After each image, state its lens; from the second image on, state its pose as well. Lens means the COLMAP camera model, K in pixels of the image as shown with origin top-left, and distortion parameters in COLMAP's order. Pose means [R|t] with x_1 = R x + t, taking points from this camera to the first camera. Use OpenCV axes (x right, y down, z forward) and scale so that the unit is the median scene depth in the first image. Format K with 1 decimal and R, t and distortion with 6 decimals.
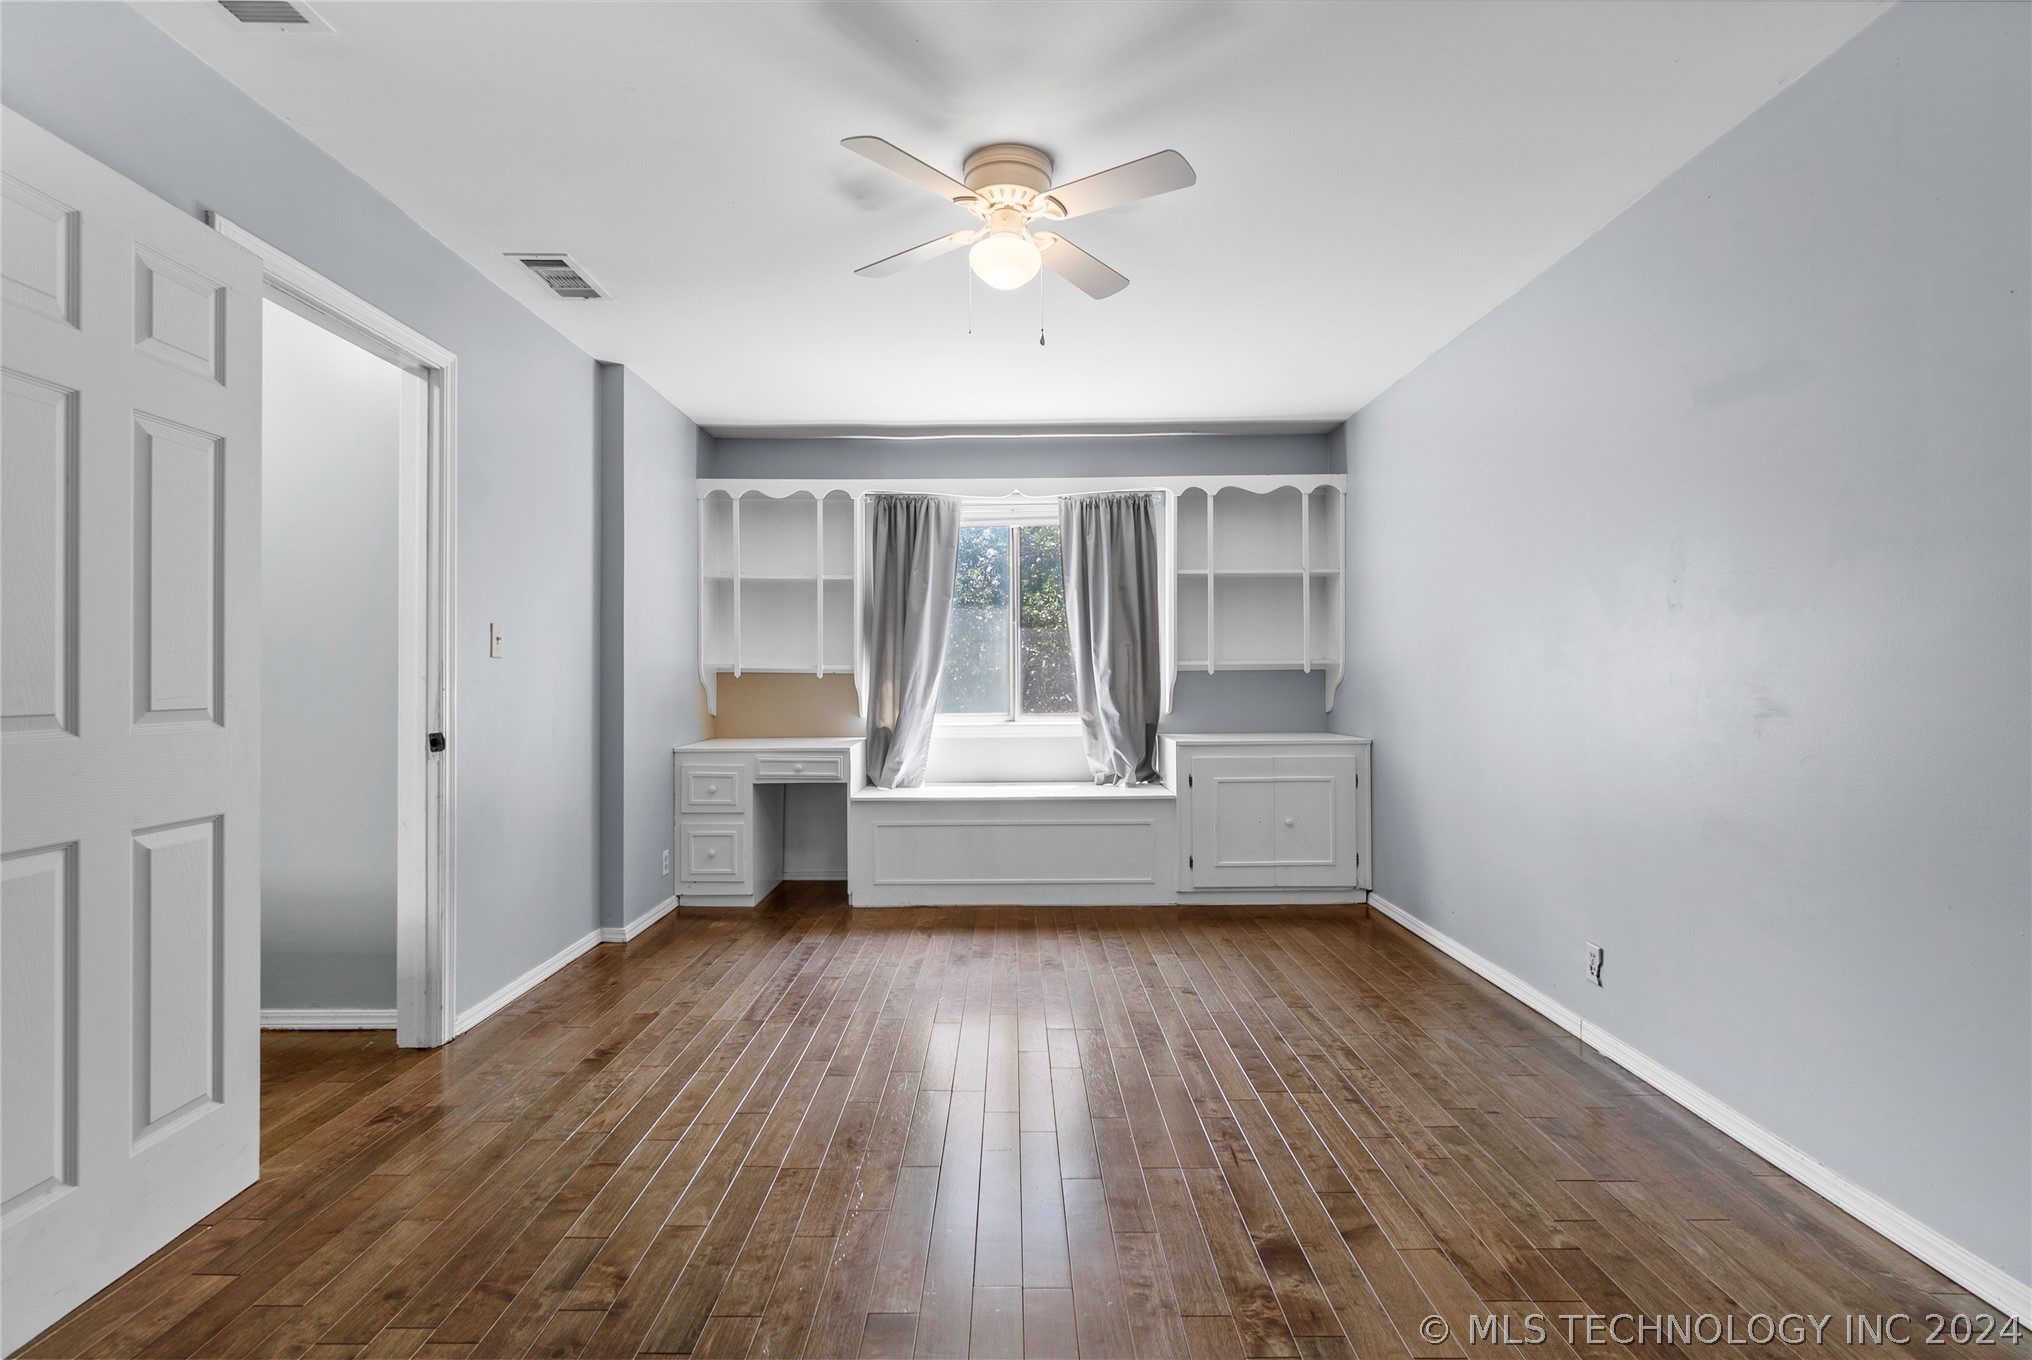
lens RADIAL K [[963.6, 0, 1017.1], [0, 963.6, 676.9], [0, 0, 1]] dist [-0.004084, -0.001553]
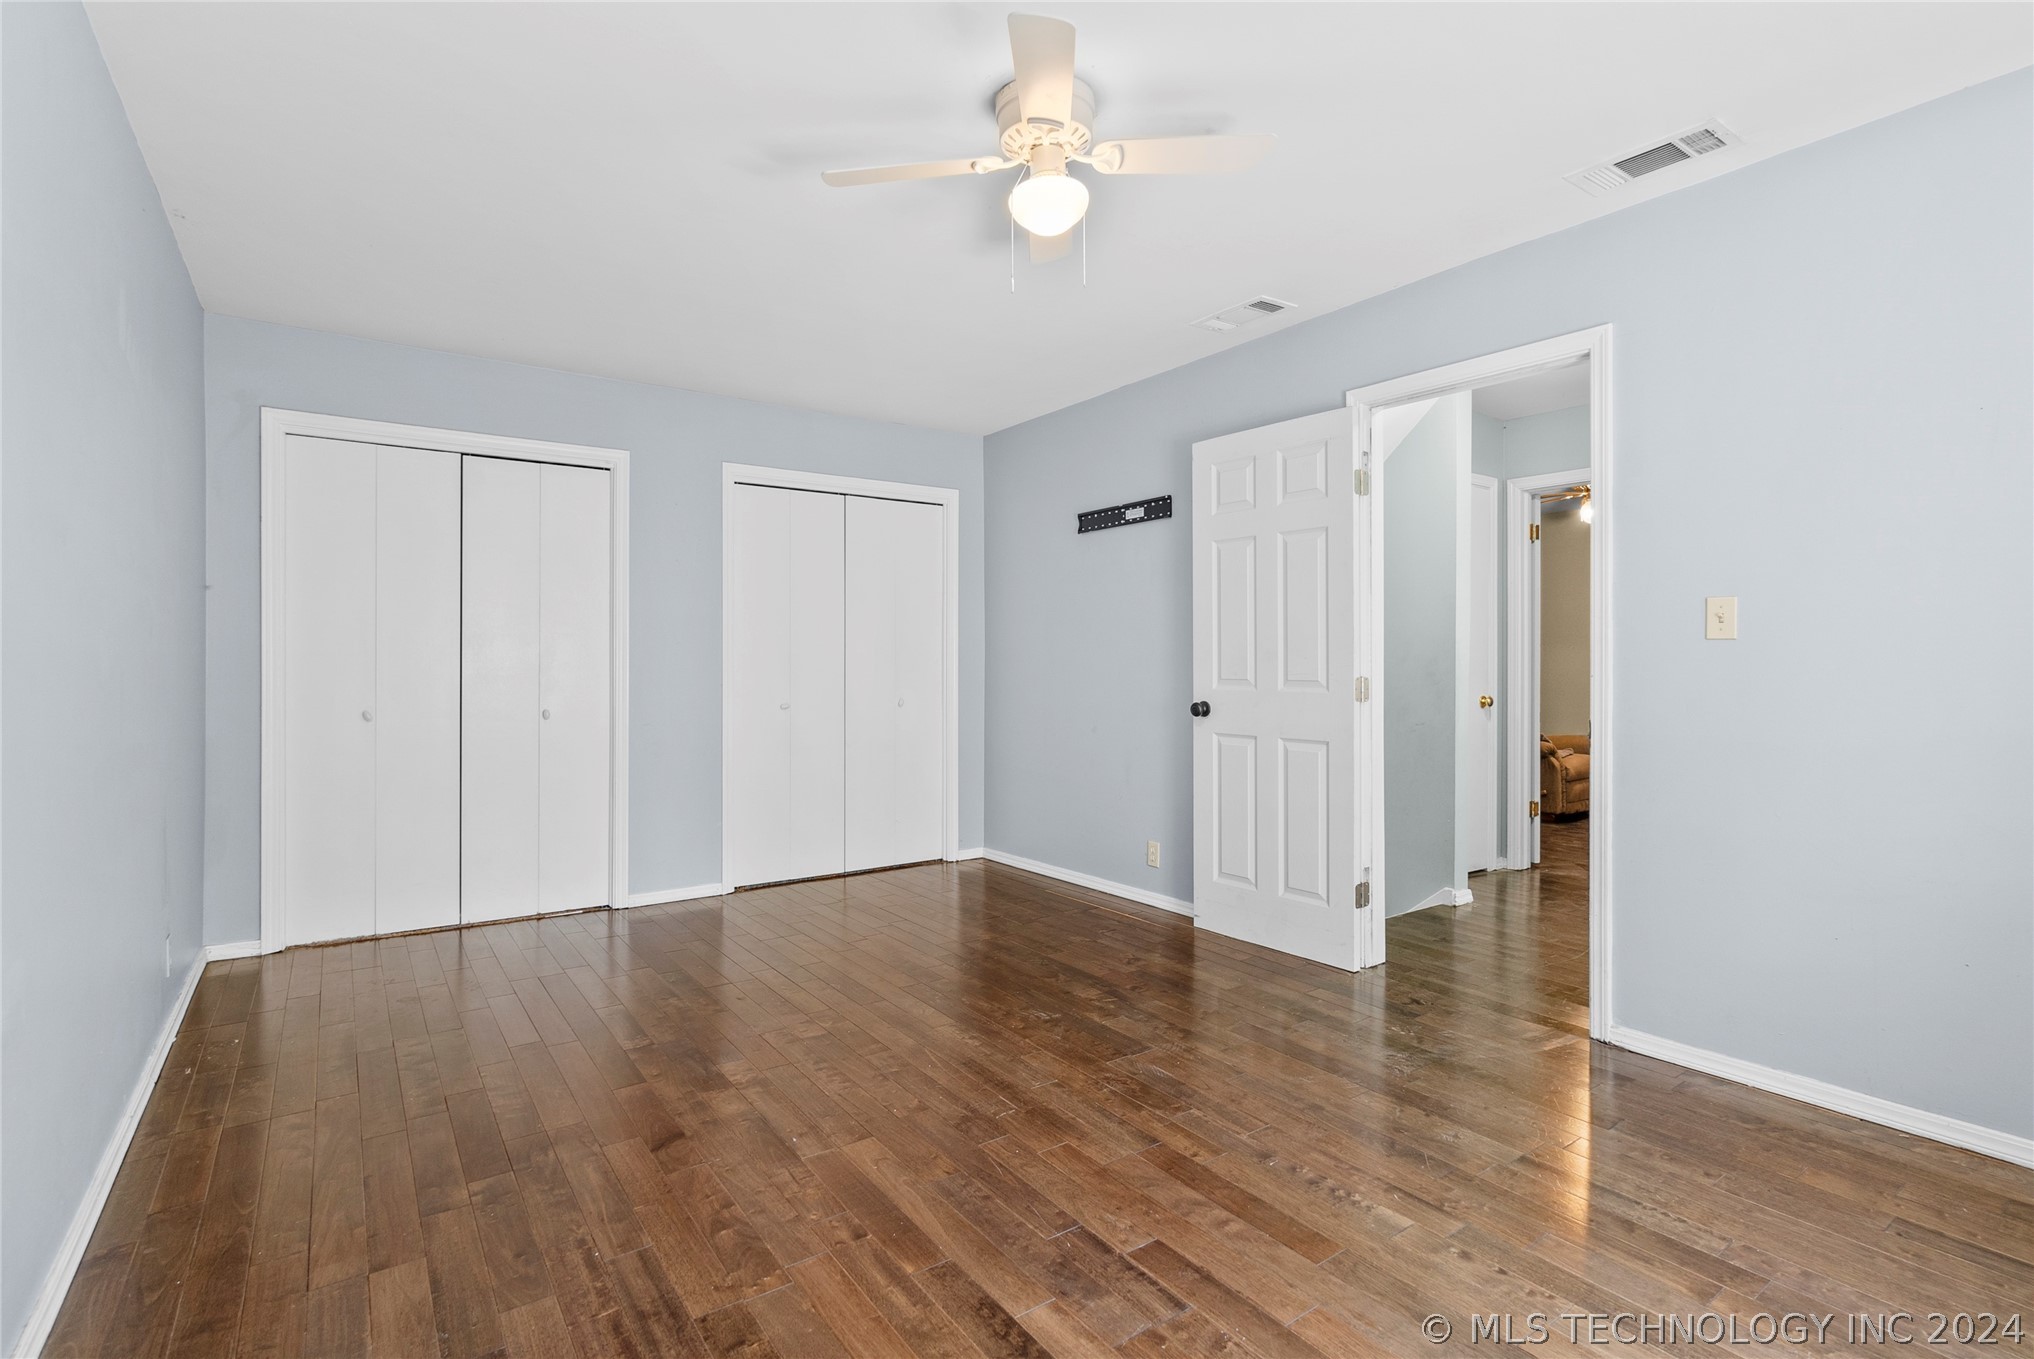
lens RADIAL K [[964.5, 0, 1019.8], [0, 964.5, 668.3], [0, 0, 1]] dist [-0.004084, -0.001553]
pose [[-0.823321, 0.003815, -0.567564, 0.666840], [0.001379, 0.999988, 0.004721, -0.001675], [0.567575, 0.003104, -0.823316, 2.216836]]
